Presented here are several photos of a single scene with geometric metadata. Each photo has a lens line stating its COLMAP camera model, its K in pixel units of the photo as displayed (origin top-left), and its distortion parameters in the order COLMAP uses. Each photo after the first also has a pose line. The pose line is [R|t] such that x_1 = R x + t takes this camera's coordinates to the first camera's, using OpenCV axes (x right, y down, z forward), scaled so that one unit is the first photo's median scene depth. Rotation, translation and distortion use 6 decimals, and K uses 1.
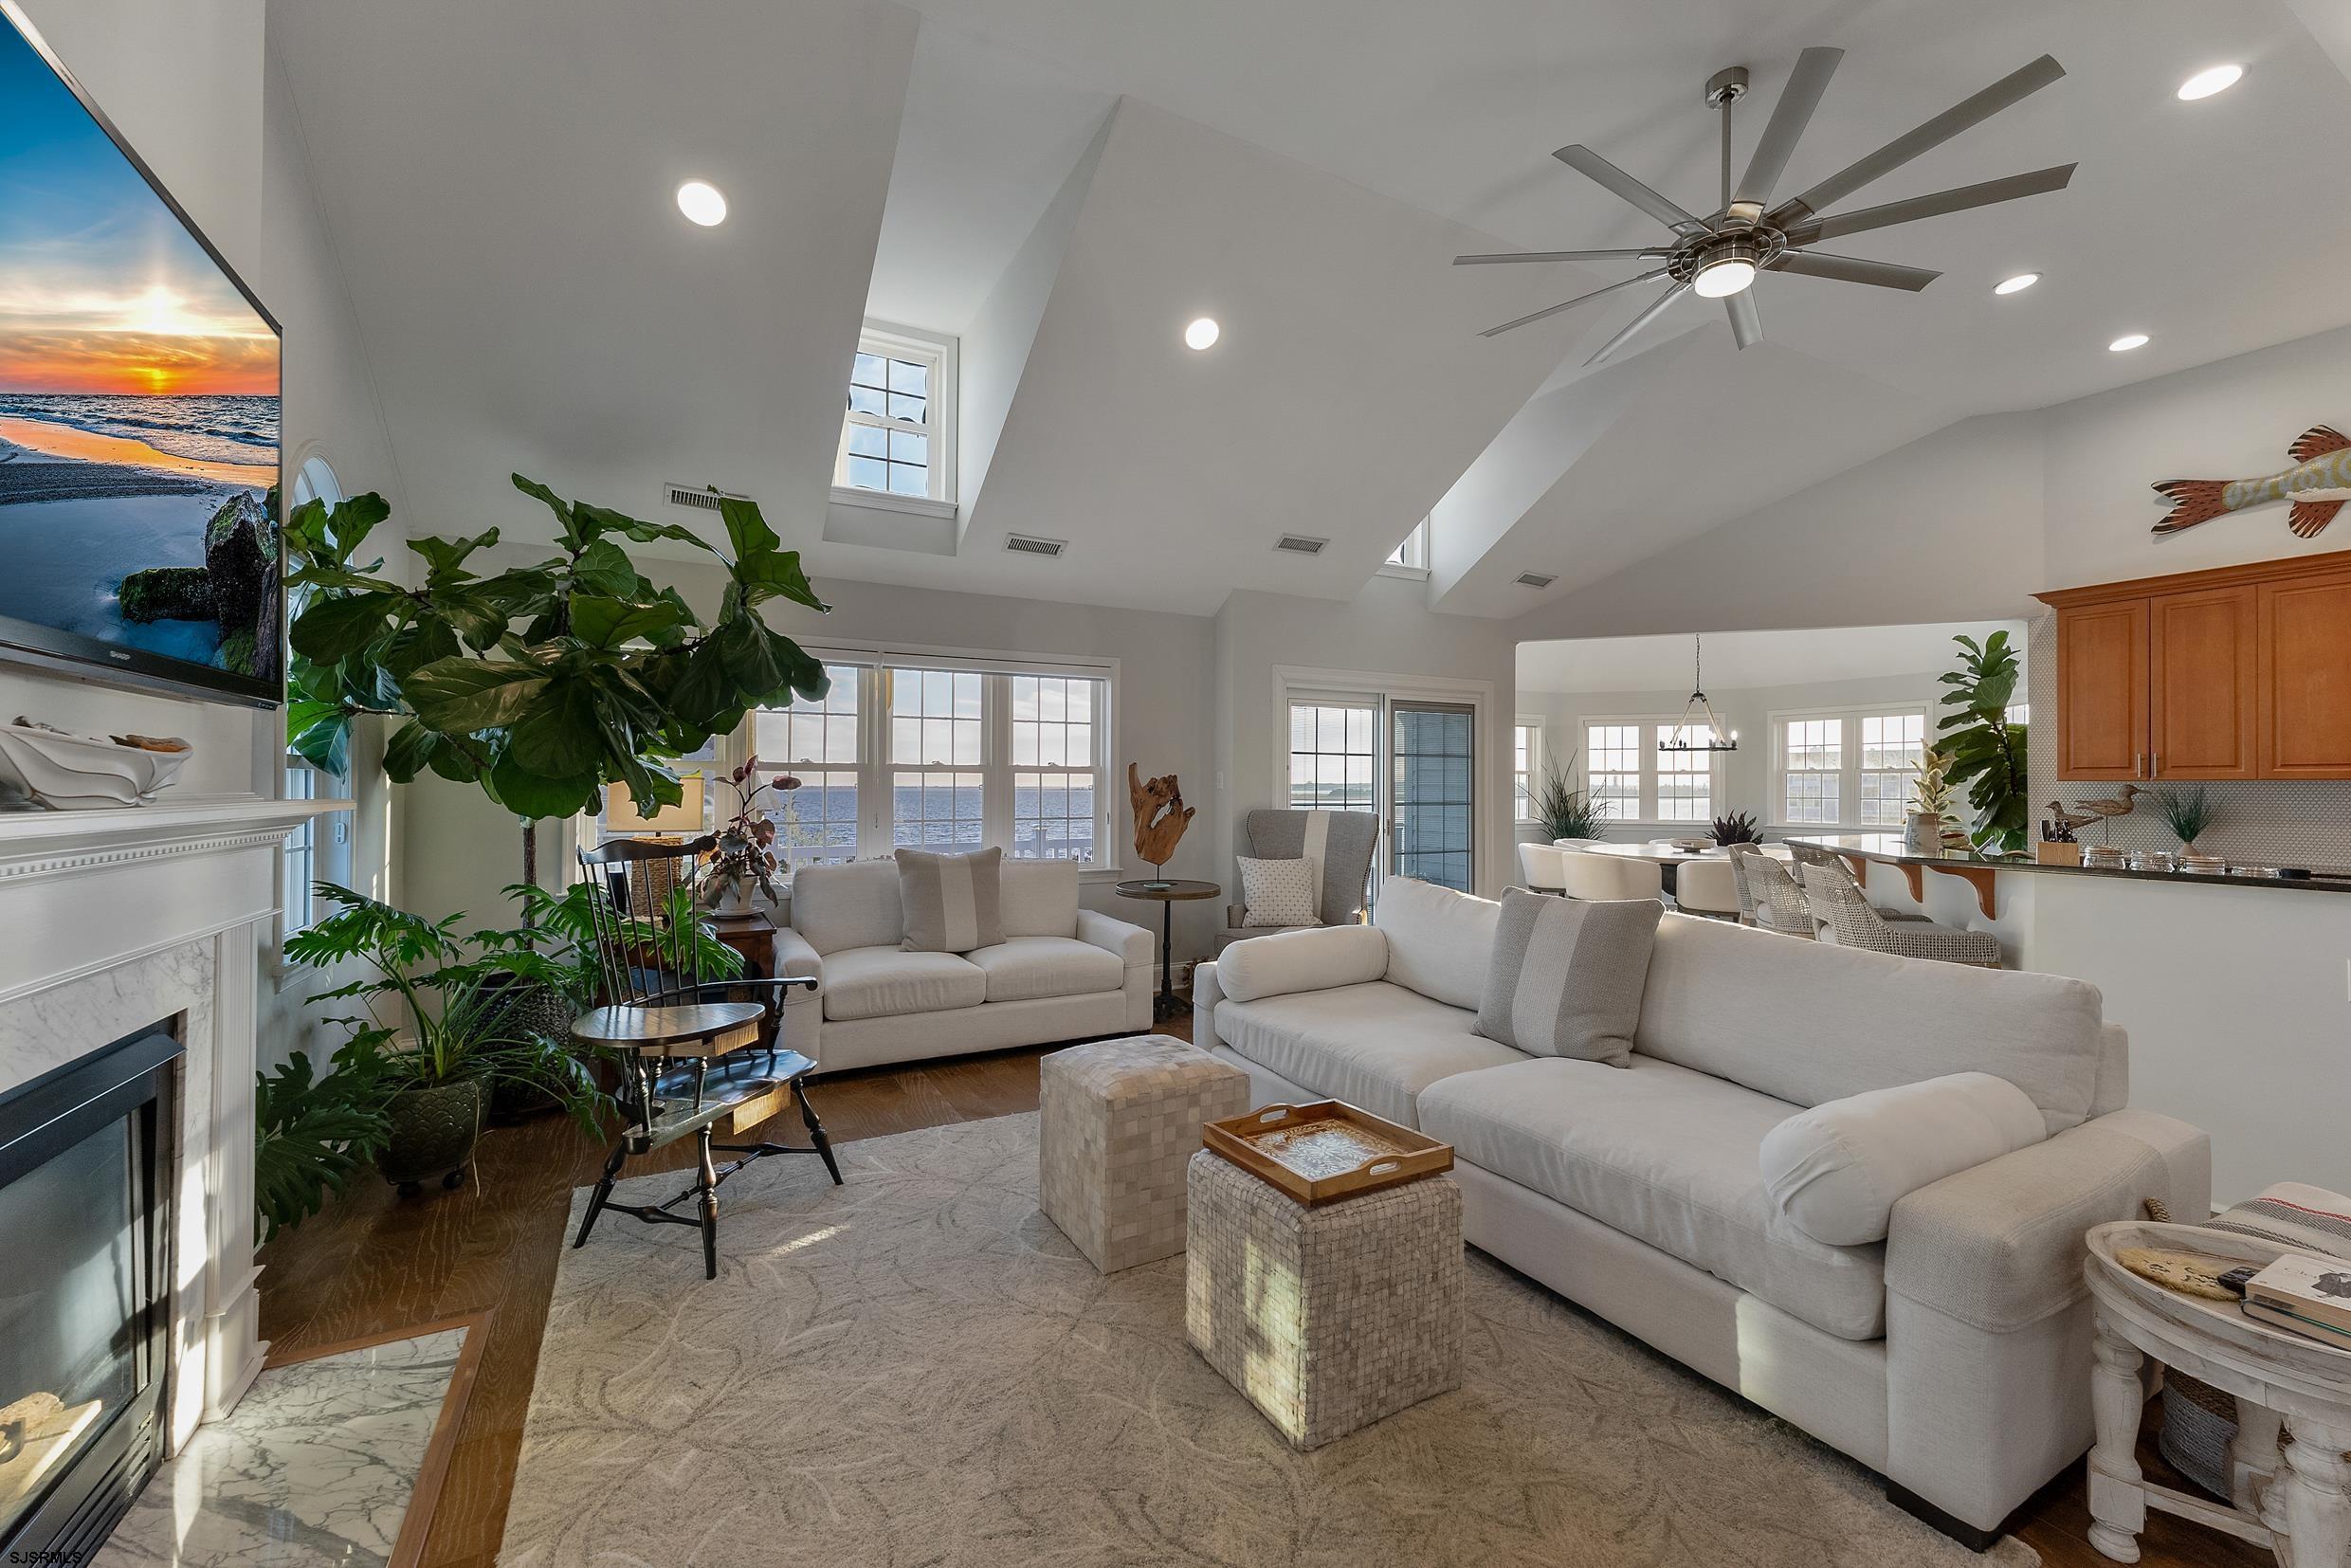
lens RADIAL K [[939.1, 0, 1182.7], [0, 939.1, 782.6], [0, 0, 1]] dist [0.000180, 0.000343]
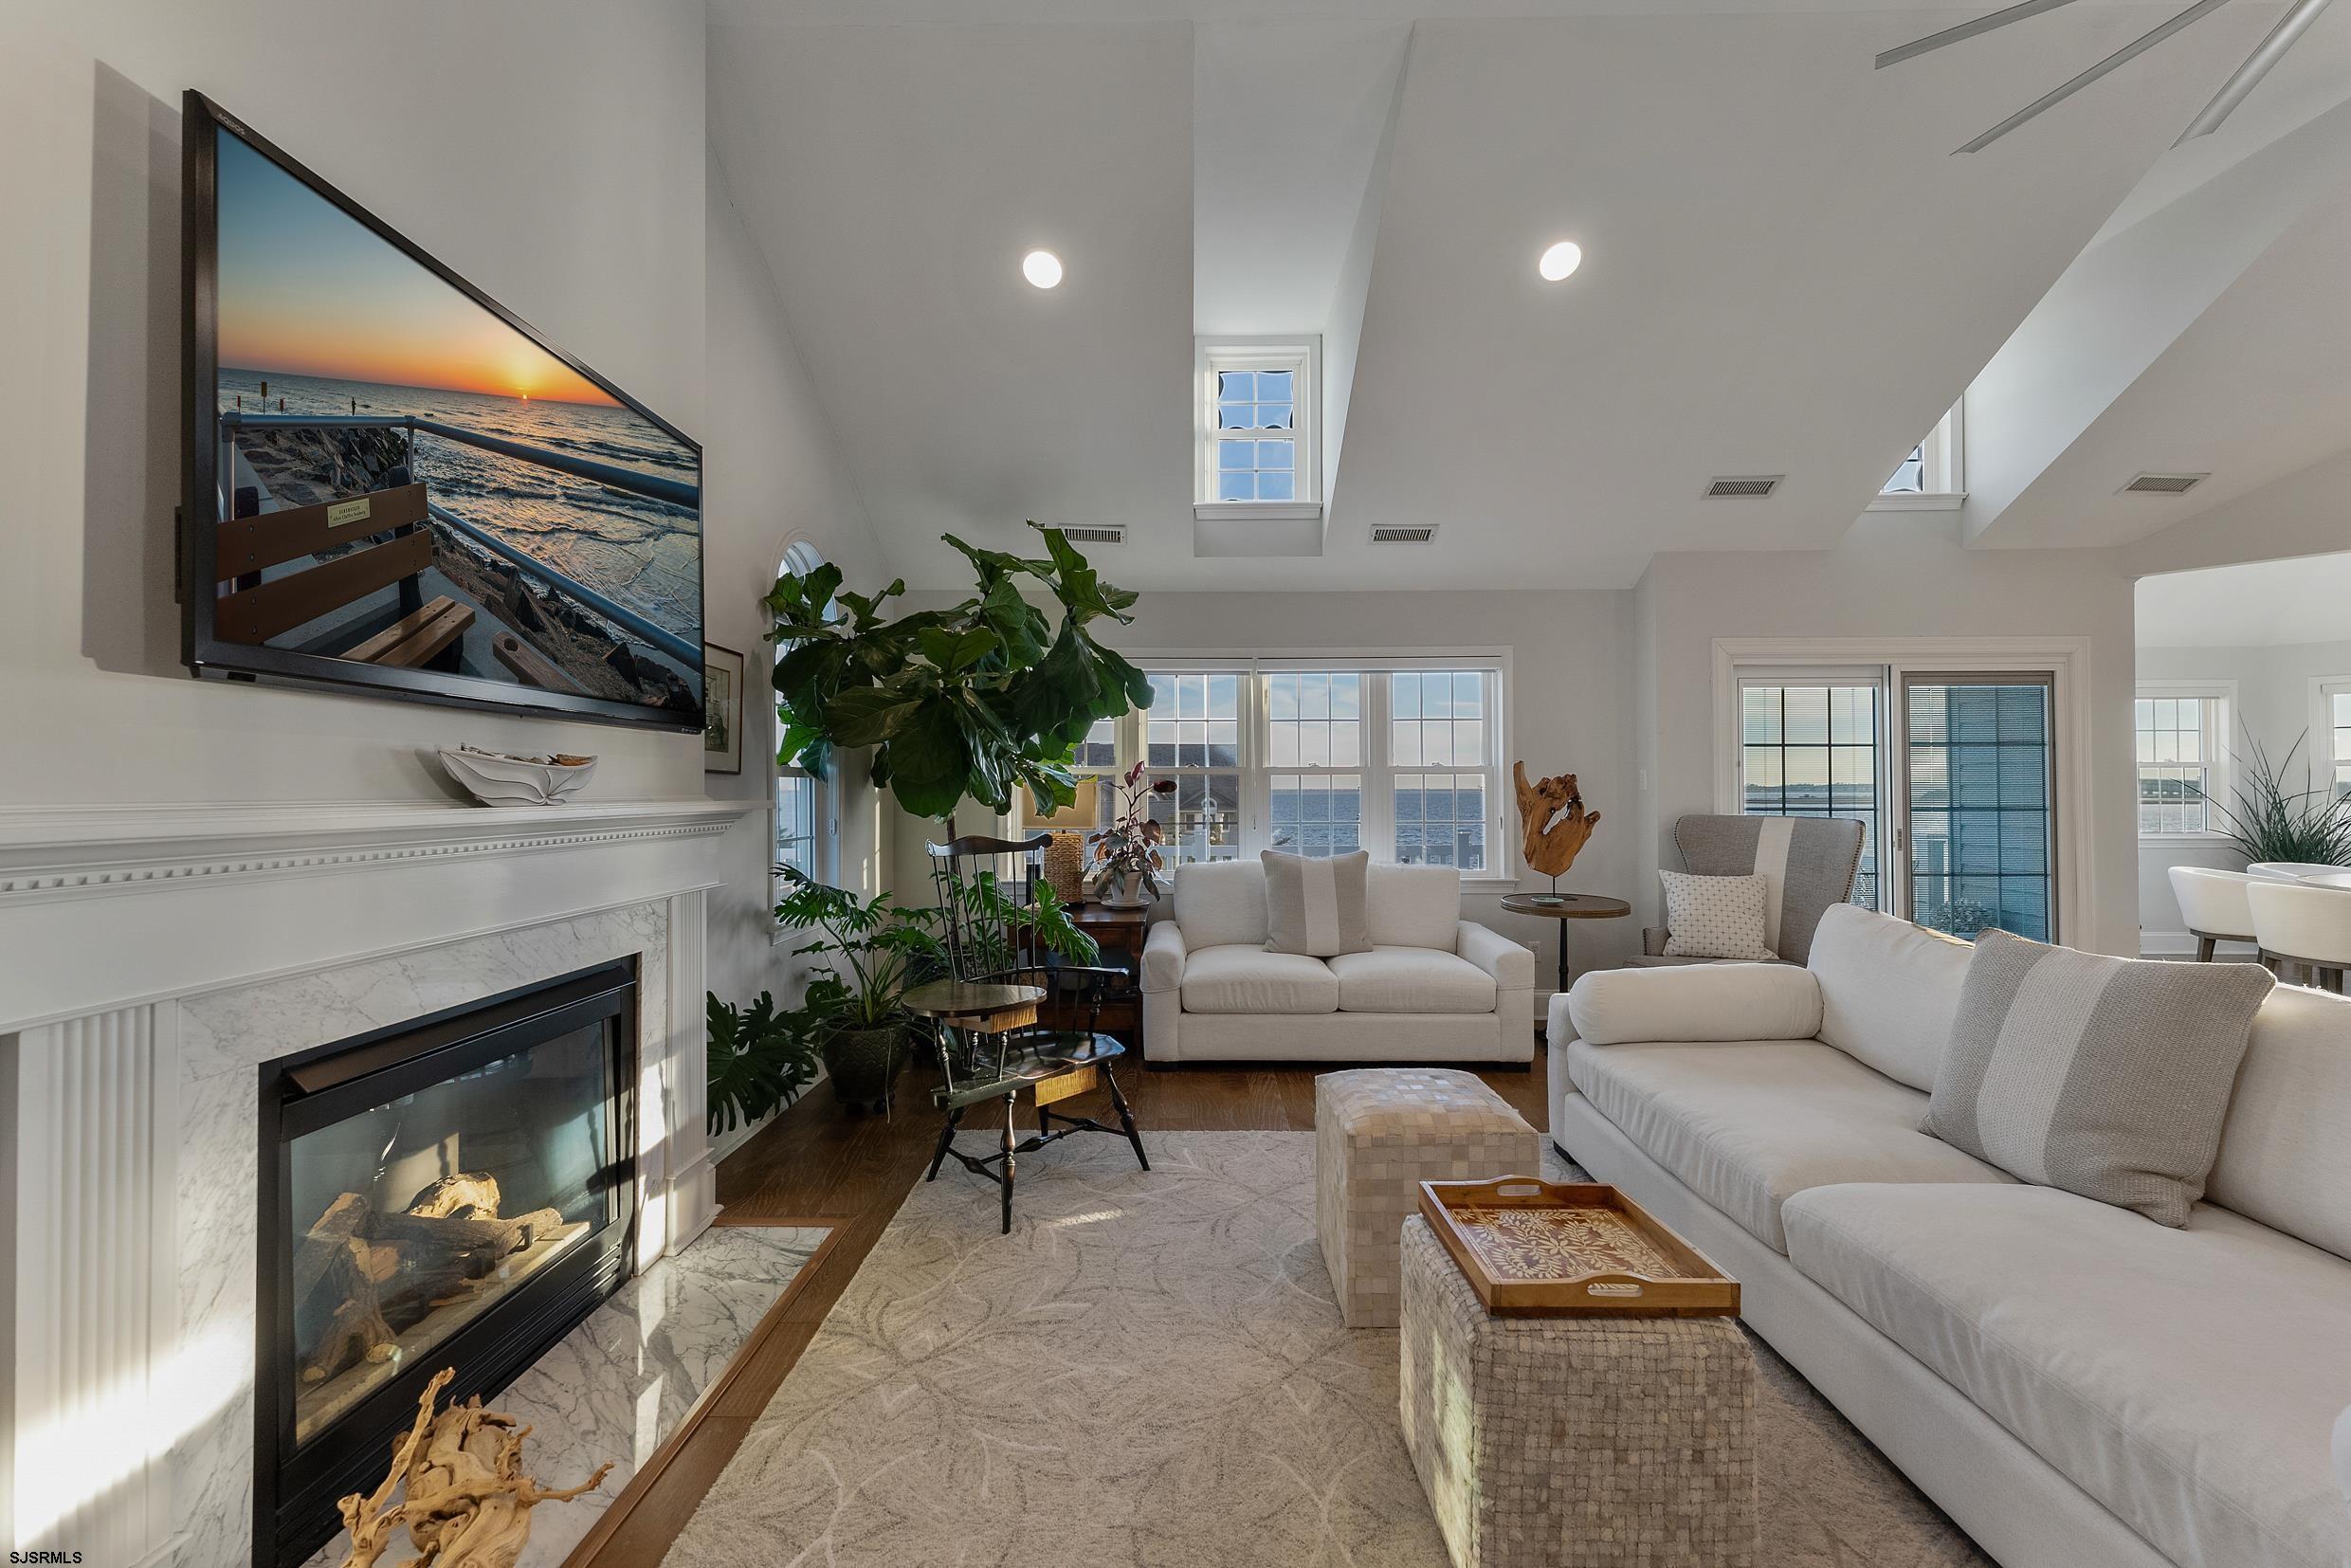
lens RADIAL K [[939.1, 0, 1182.7], [0, 939.1, 782.6], [0, 0, 1]] dist [0.000180, 0.000343]
pose [[0.872154, -0.008248, -0.489161, 0.194758], [0.006812, 0.999966, -0.004715, 0.002454], [0.489184, 0.000780, 0.872180, 0.116126]]
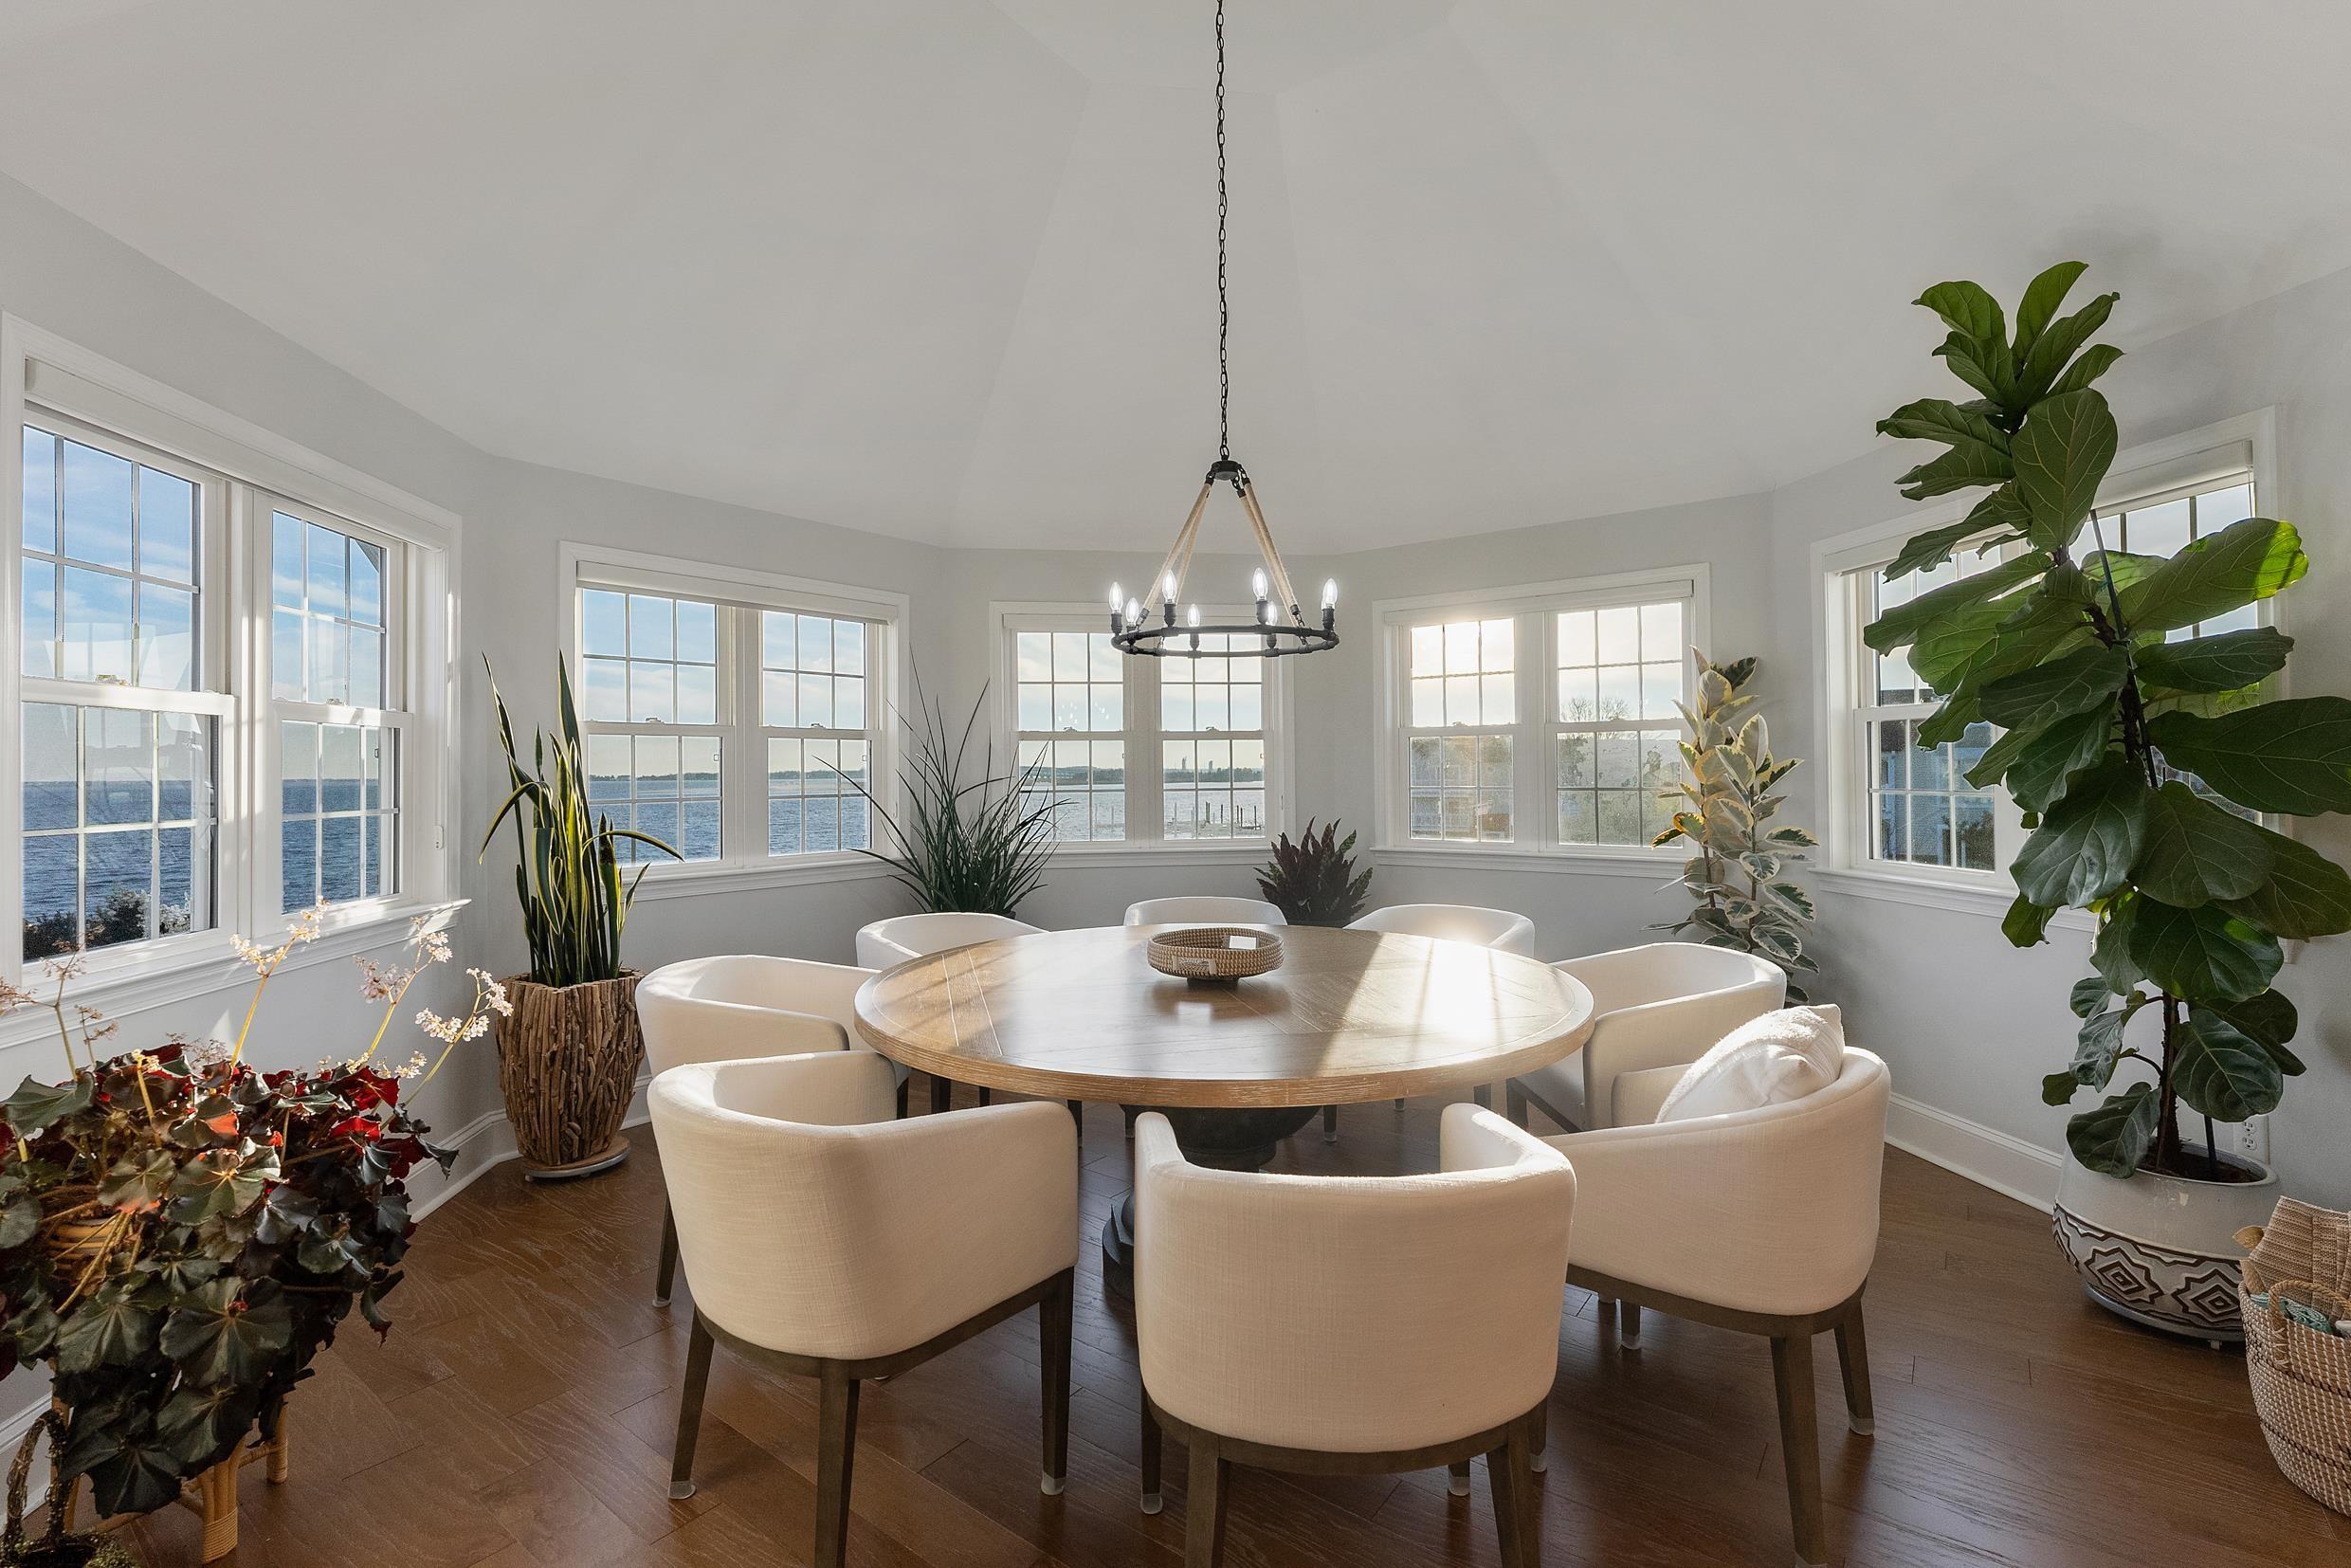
lens RADIAL K [[1041.6, 0, 1174.4], [0, 1041.6, 752.4], [0, 0, 1]] dist [-0.000837, 0.000041]
pose [[0.912190, -0.005300, 0.409733, 1.124986], [0.012181, 0.999825, -0.014186, 0.015106], [-0.409586, 0.017931, 0.912095, 1.991949]]
